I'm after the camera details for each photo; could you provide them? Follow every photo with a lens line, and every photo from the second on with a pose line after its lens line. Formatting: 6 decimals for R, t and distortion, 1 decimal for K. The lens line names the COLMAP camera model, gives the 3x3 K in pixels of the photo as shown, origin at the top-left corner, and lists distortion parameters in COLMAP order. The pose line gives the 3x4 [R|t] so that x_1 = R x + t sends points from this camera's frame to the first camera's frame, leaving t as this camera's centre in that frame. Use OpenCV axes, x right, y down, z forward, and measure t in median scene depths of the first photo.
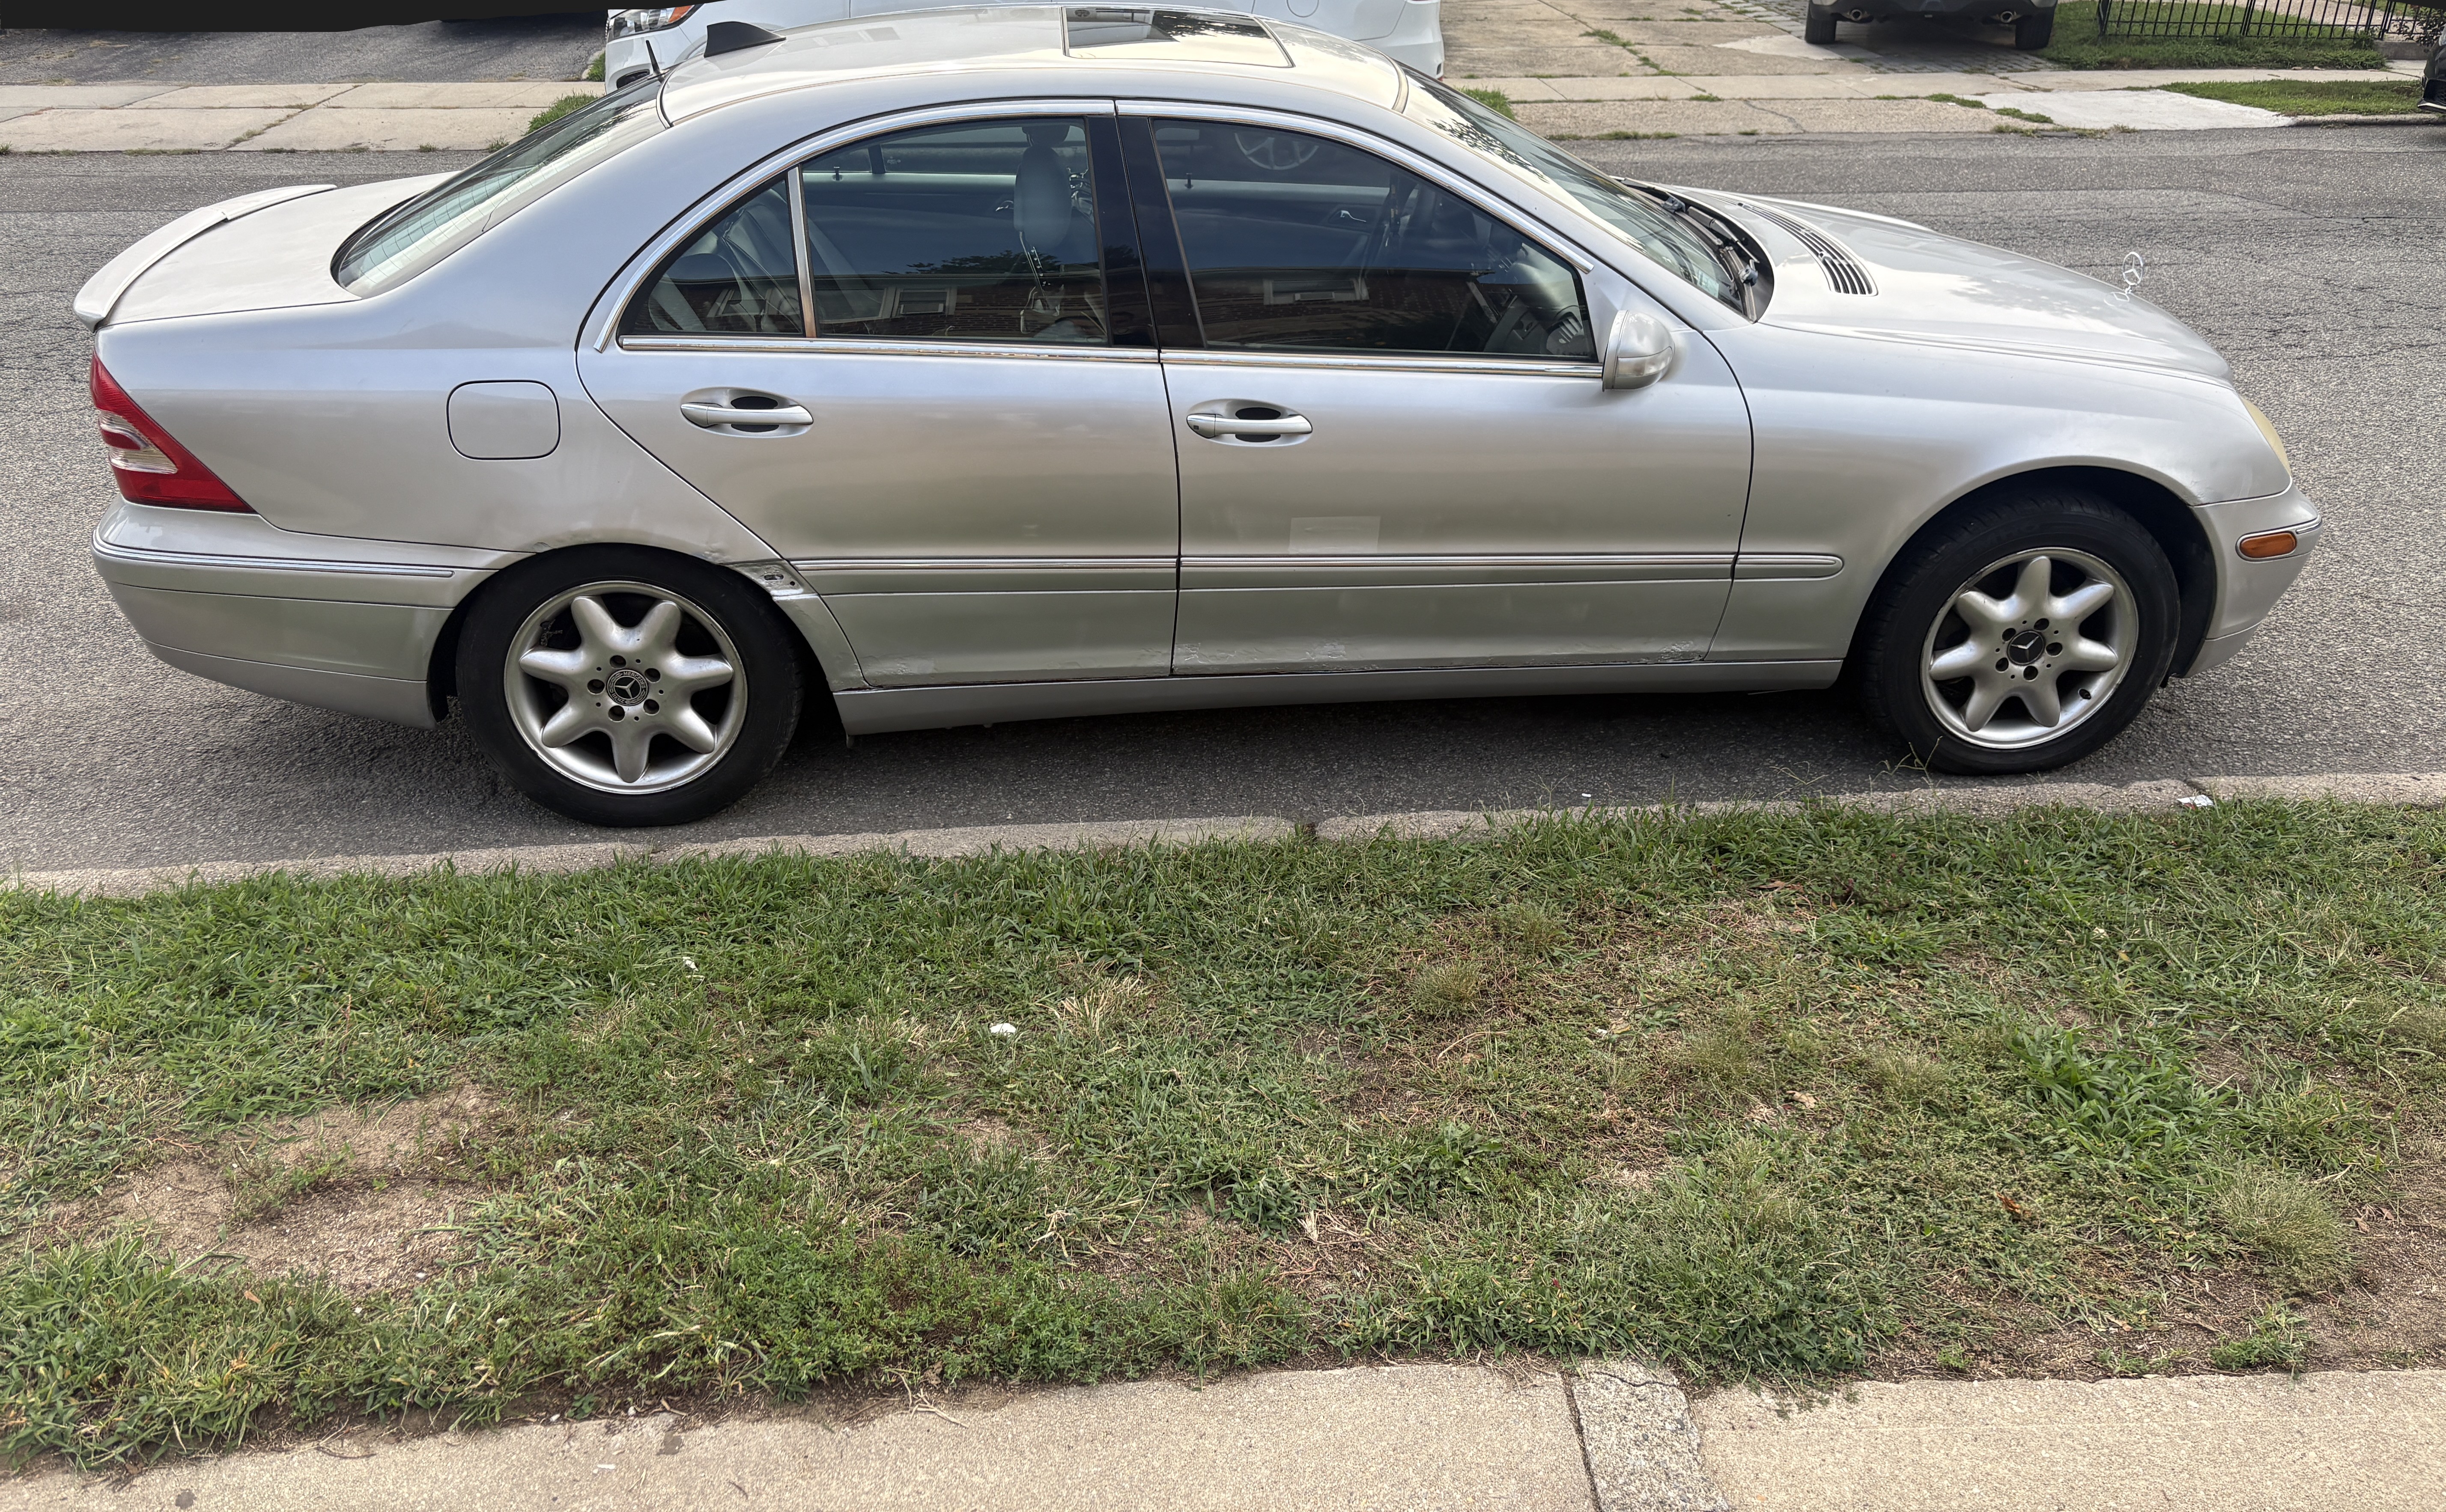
lens RADIAL K [[1808.6, 0, 1221.7], [0, 1808.6, 637.1], [0, 0, 1]] dist [0.000055, 0.000863]
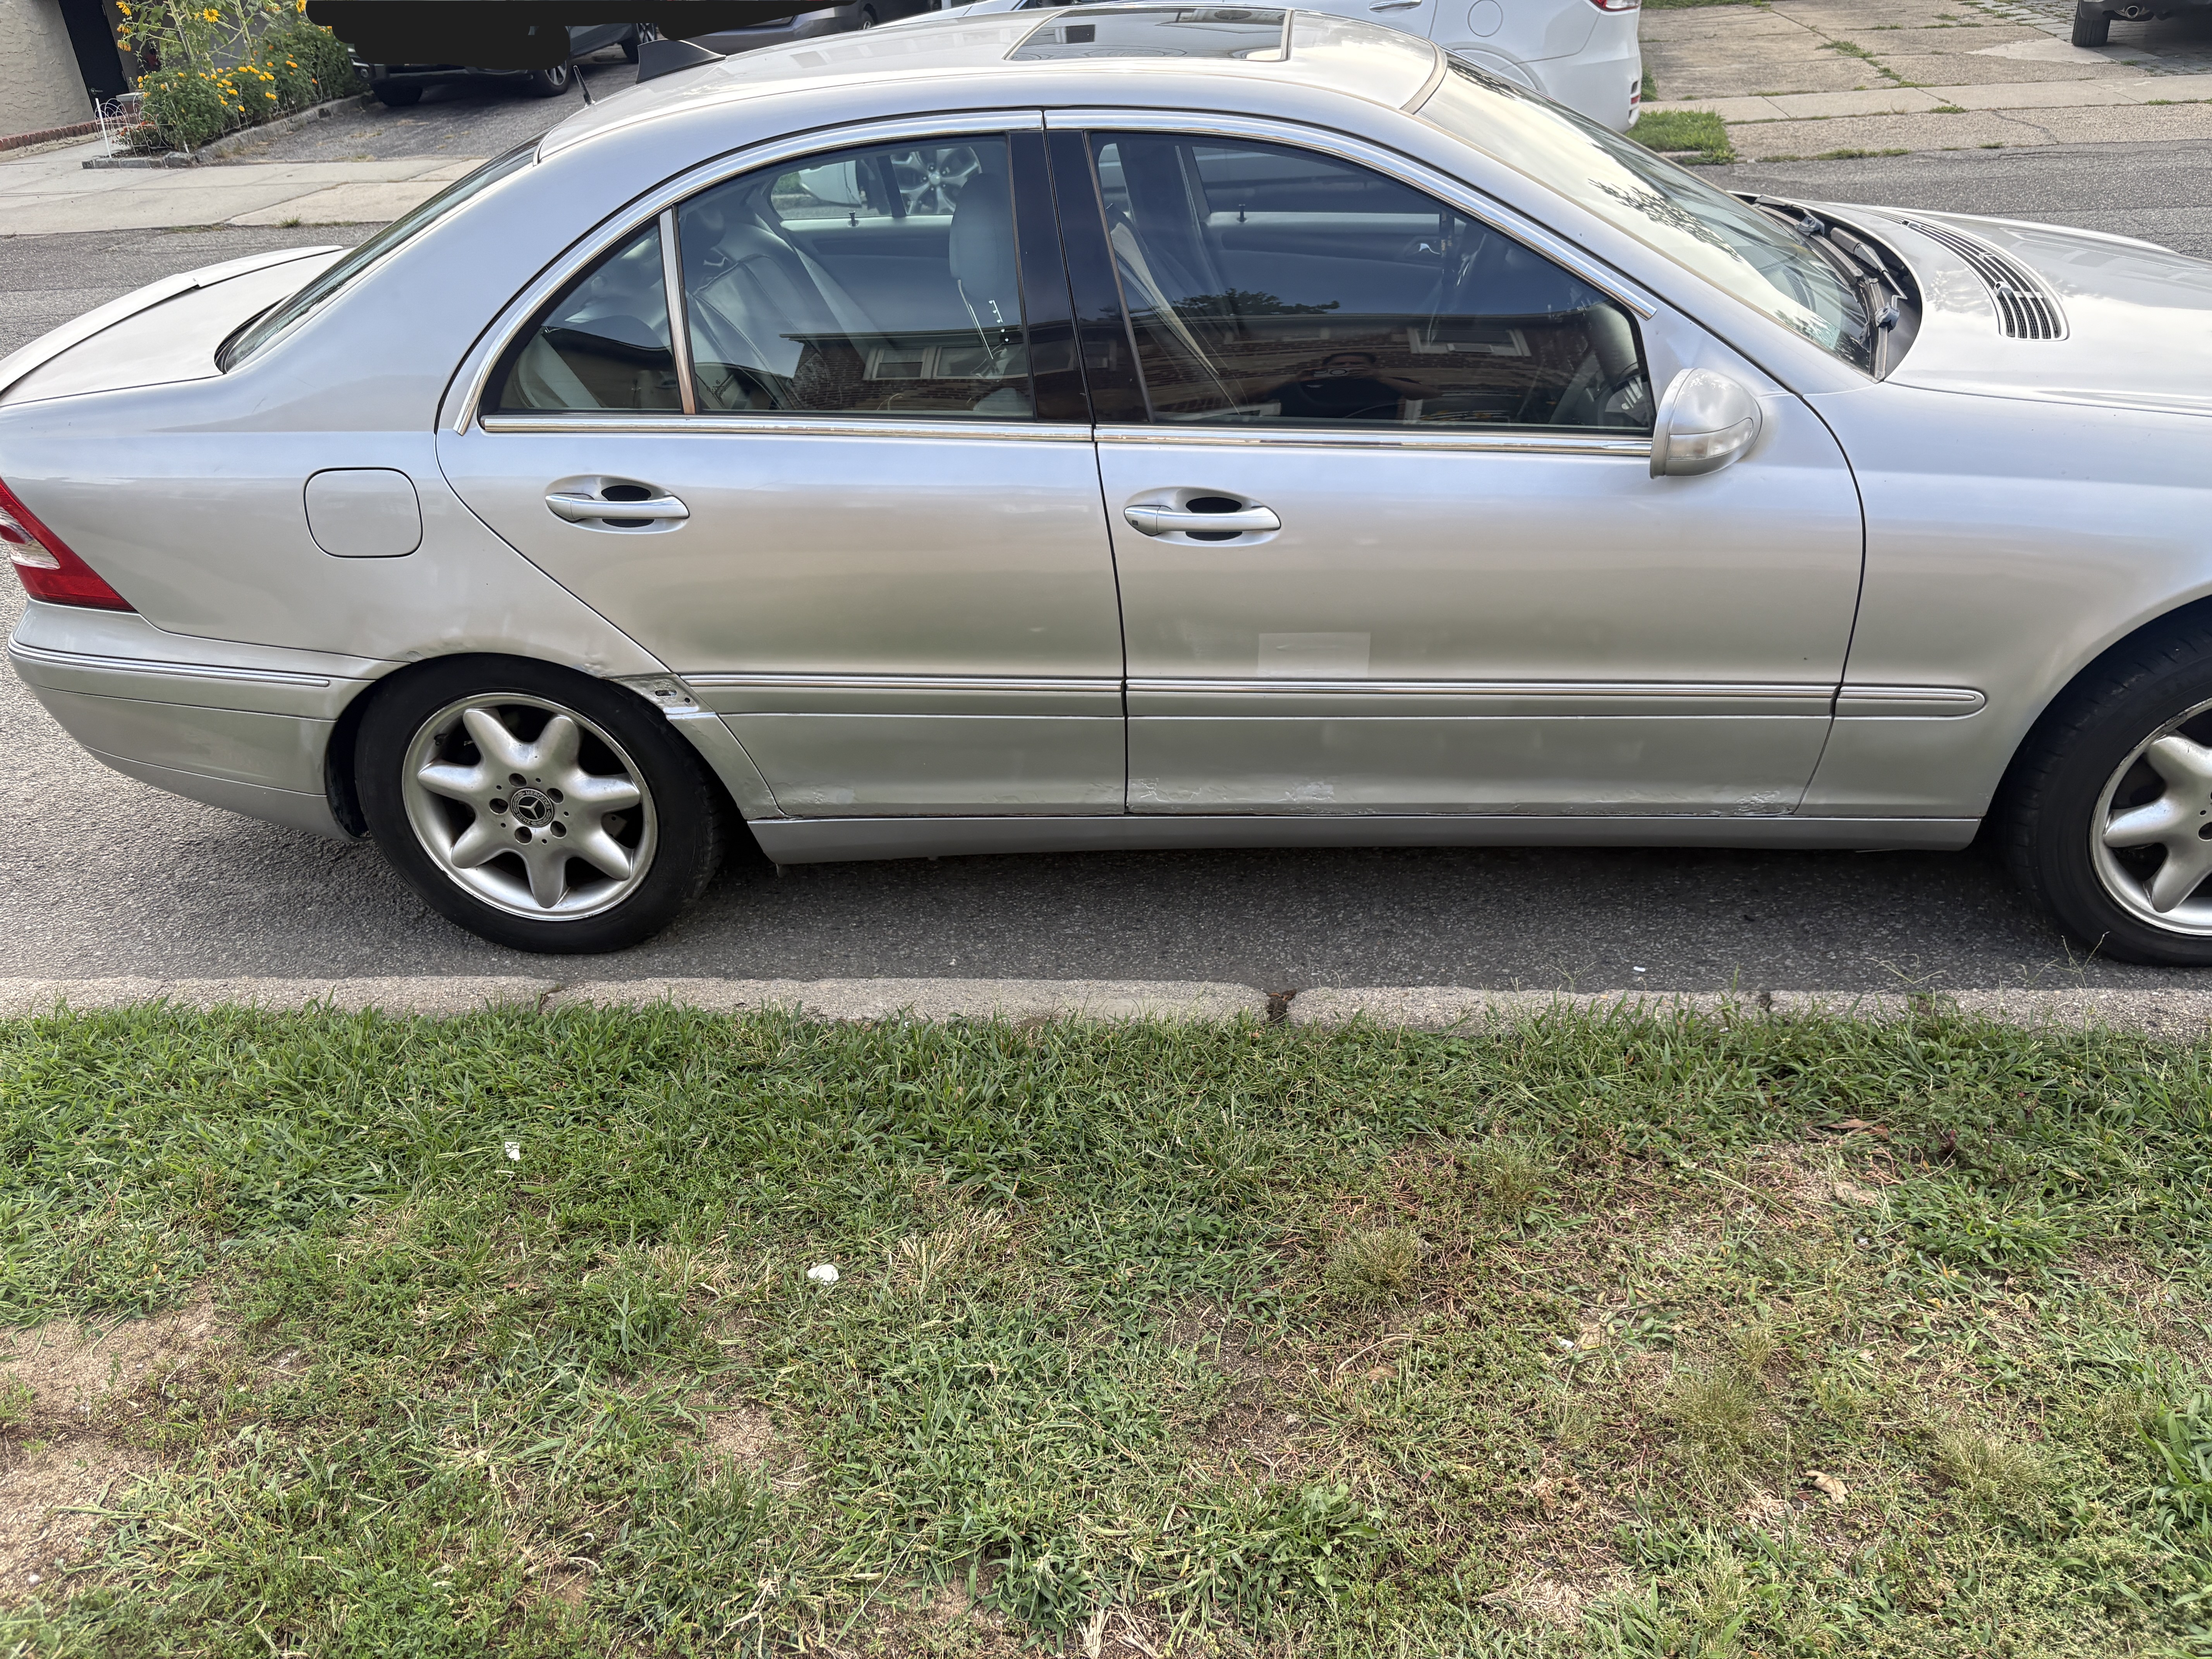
lens RADIAL K [[1694.6, 0, 1106.0], [0, 1694.6, 829.5], [0, 0, 1]] dist [0.008789, -0.022128]
pose [[0.981941, 0.036312, -0.185671, 0.113534], [-0.018375, 0.995073, 0.097429, -0.049966], [0.188294, -0.092258, 0.977770, 0.225024]]
